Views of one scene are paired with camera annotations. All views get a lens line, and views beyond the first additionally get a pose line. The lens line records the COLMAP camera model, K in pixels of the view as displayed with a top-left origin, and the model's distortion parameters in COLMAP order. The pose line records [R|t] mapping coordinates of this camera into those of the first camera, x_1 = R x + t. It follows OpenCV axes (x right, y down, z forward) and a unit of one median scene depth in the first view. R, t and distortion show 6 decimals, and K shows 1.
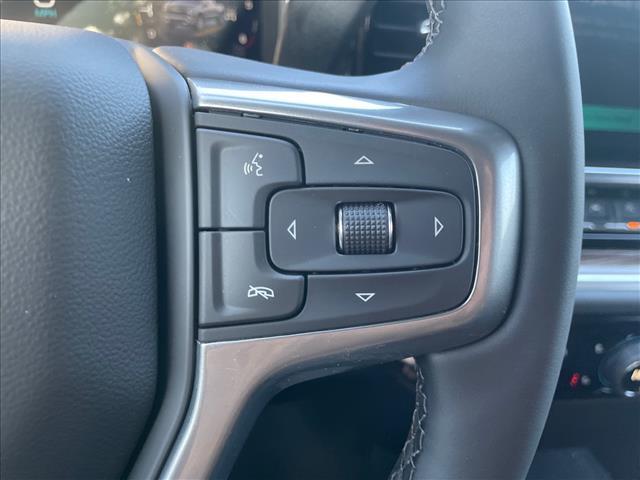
lens RADIAL K [[481.7, 0, 320.0], [0, 481.7, 240.0], [0, 0, 1]] dist [-0.000161, 0.000584]
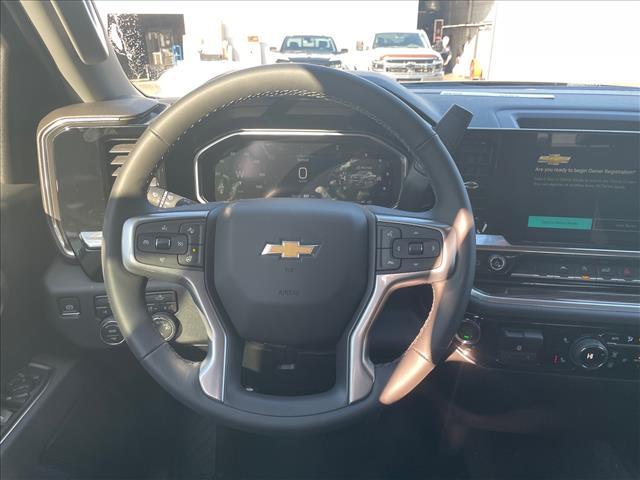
lens RADIAL K [[484.9, 0, 320.0], [0, 484.9, 240.0], [0, 0, 1]] dist [0.107899, -0.138810]
pose [[0.965828, 0.007988, -0.259062, 0.373258], [-0.064043, 0.975886, -0.208675, 0.825747], [0.251148, 0.218136, 0.943049, -3.178822]]
